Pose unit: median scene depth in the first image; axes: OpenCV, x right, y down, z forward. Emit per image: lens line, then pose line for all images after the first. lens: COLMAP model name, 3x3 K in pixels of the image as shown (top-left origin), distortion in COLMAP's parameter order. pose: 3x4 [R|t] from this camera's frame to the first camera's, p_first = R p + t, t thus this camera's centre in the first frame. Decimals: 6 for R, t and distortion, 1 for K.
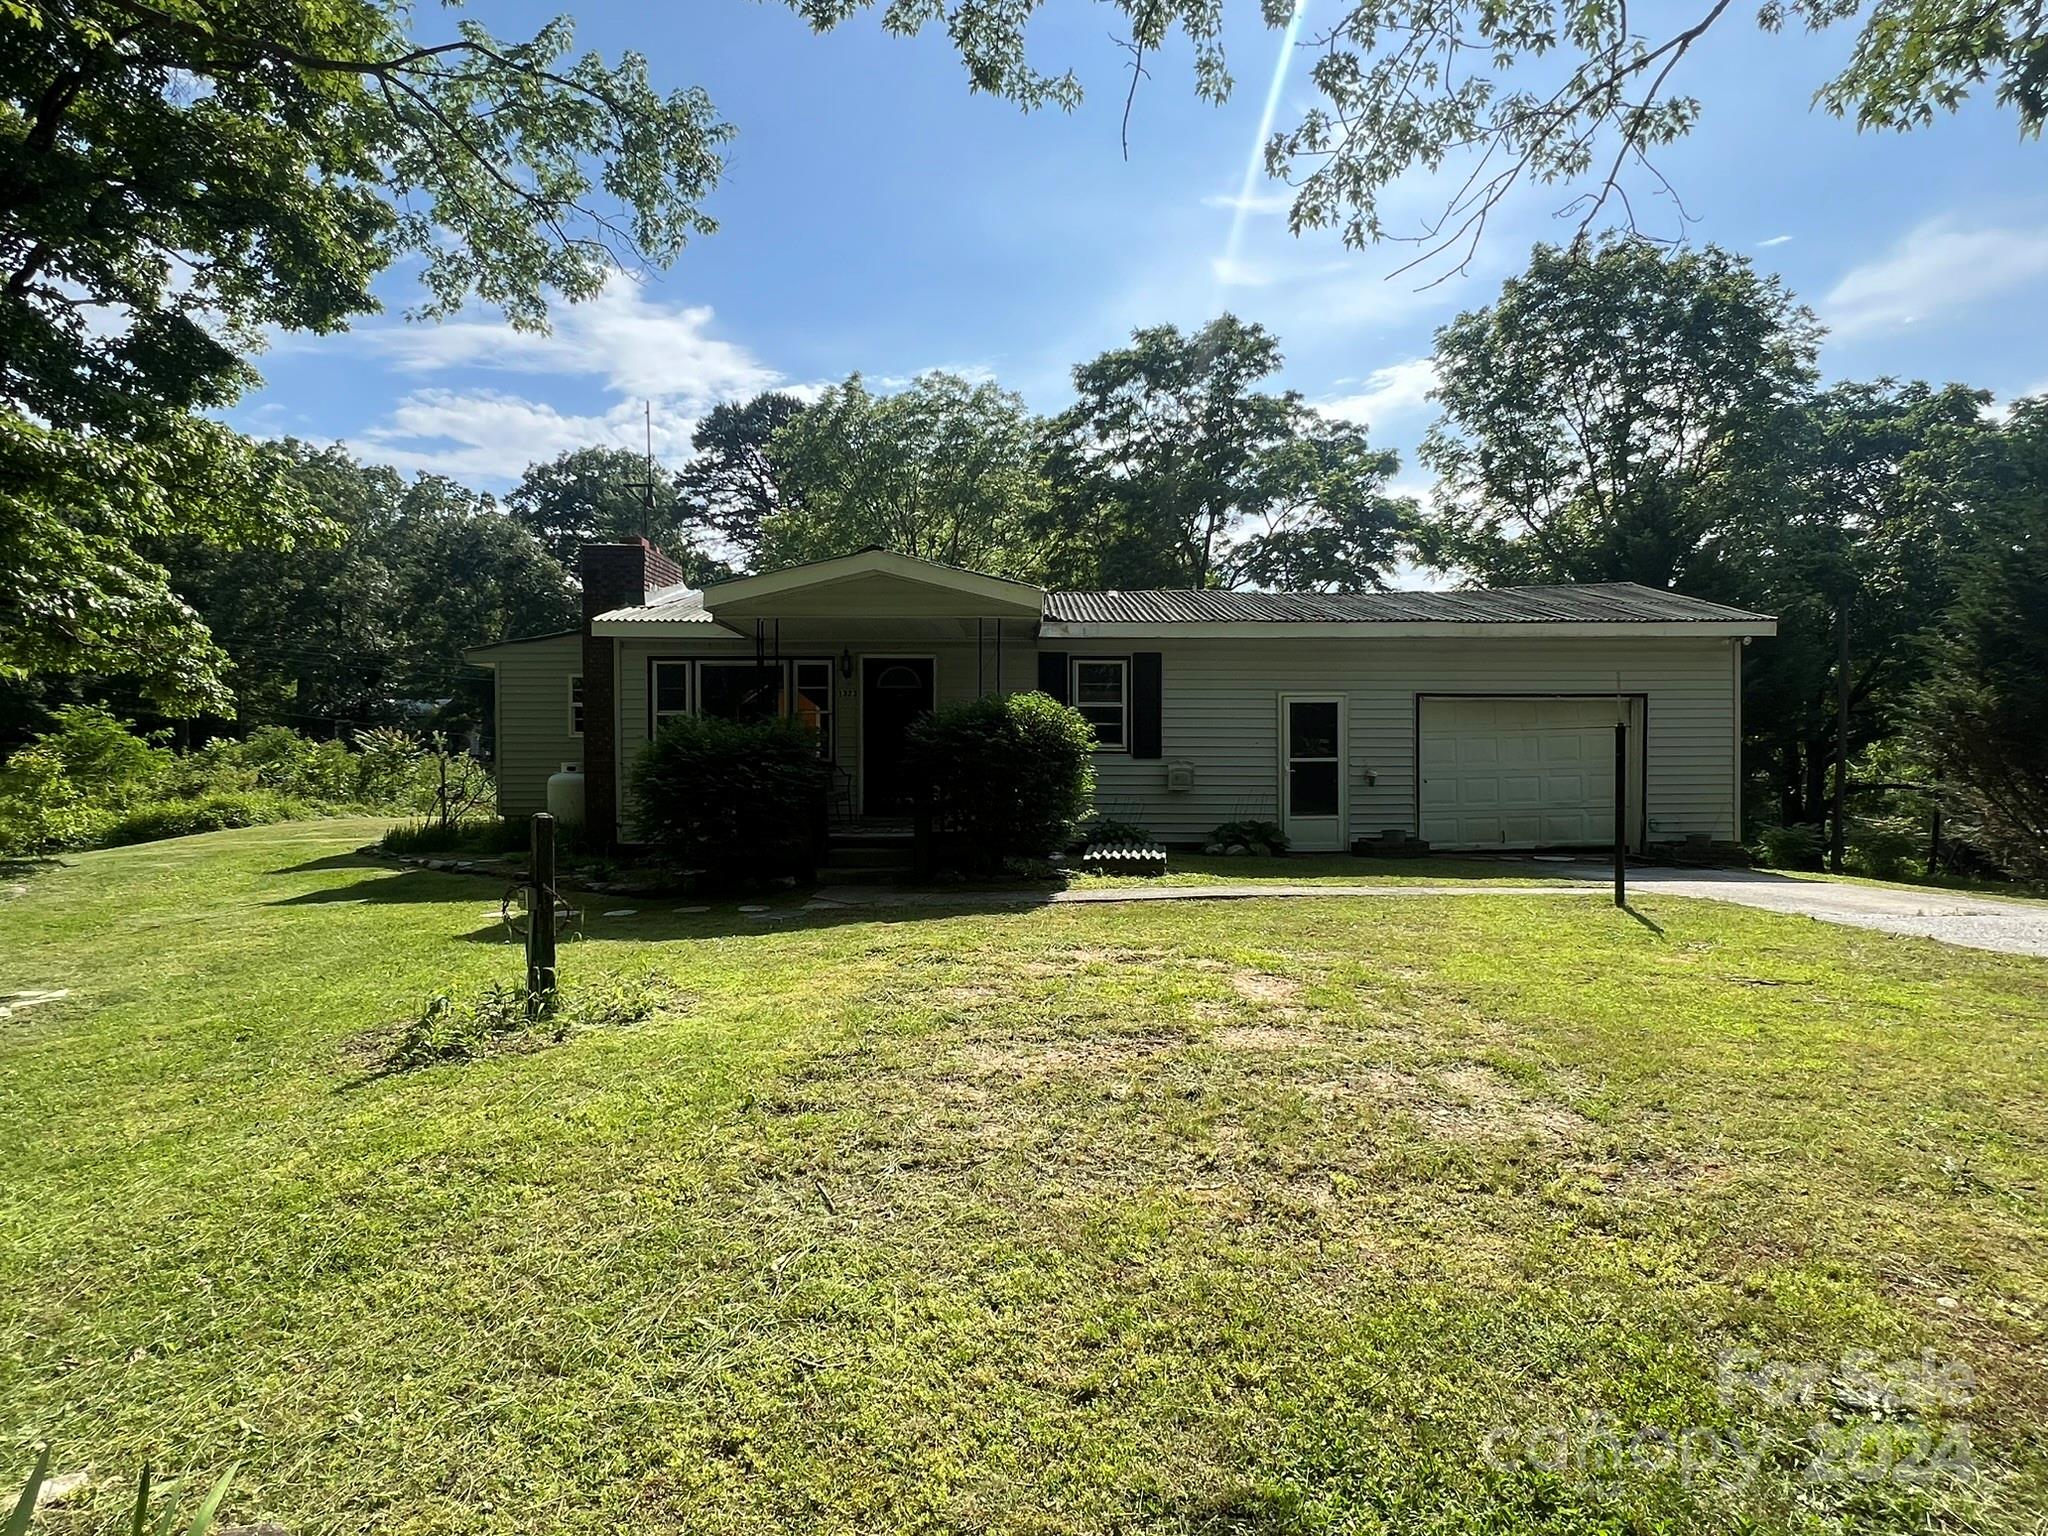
lens RADIAL K [[1096.9, 0, 1024.0], [0, 1096.9, 768.0], [0, 0, 1]] dist [0.001473, -0.000654]
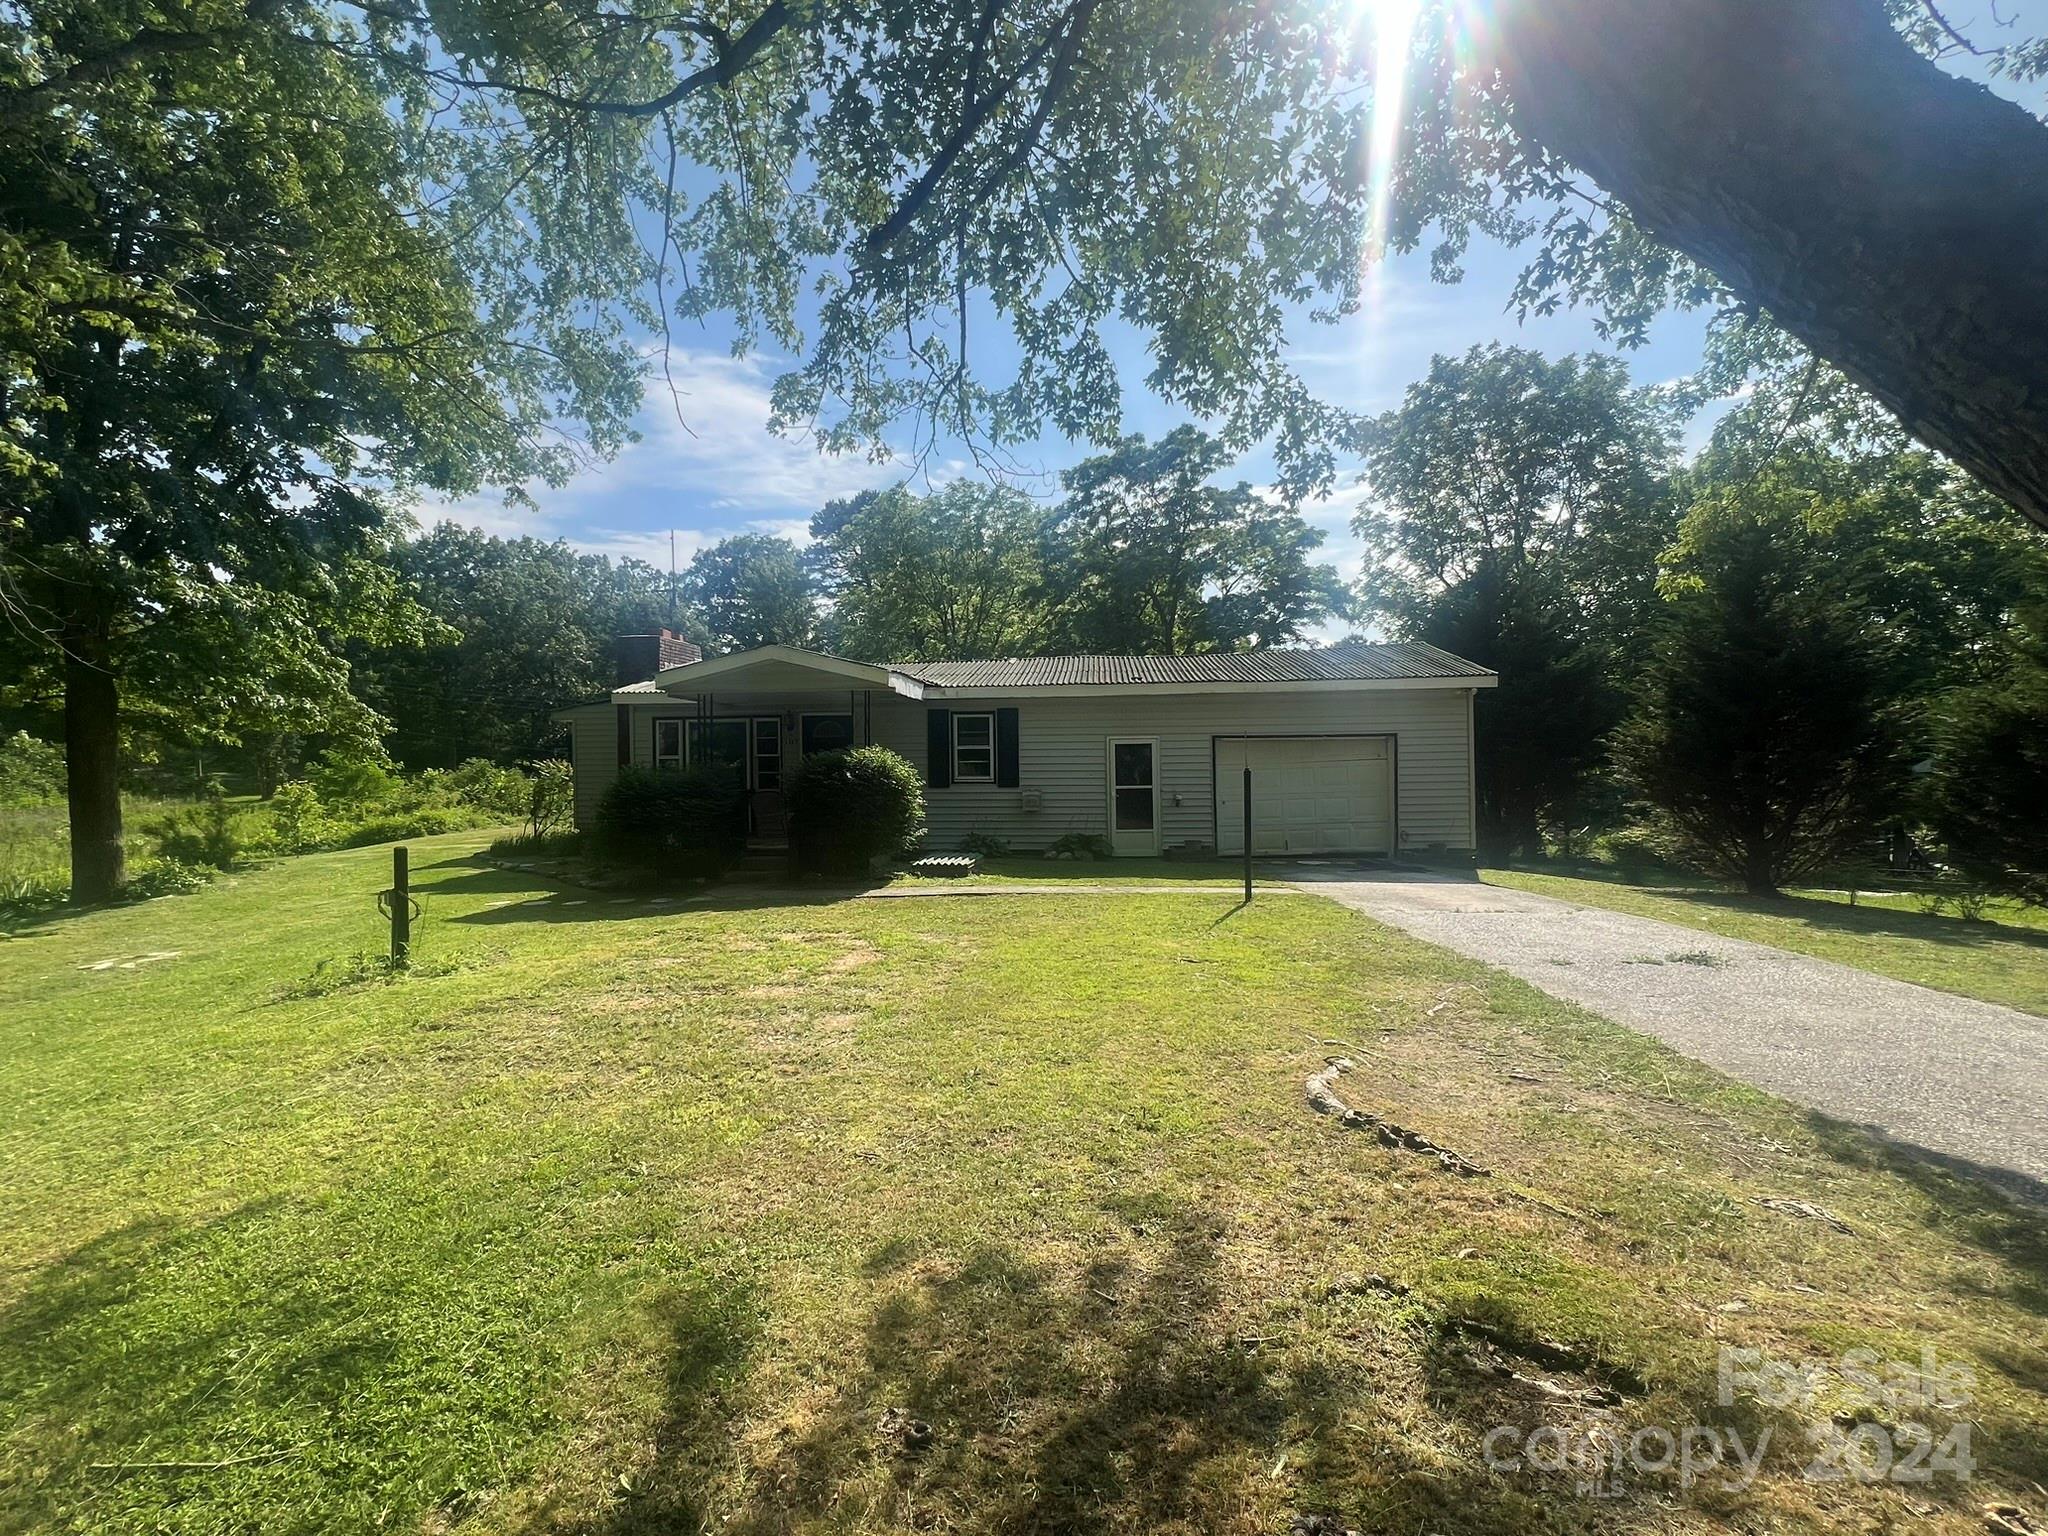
lens RADIAL K [[890.3, 0, 1024.0], [0, 890.3, 768.0], [0, 0, 1]] dist [-0.002408, 0.000022]
pose [[0.995082, -0.009568, -0.098588, 0.134790], [0.008580, 0.999909, -0.010436, -0.011653], [0.098679, 0.009539, 0.995074, -0.047168]]
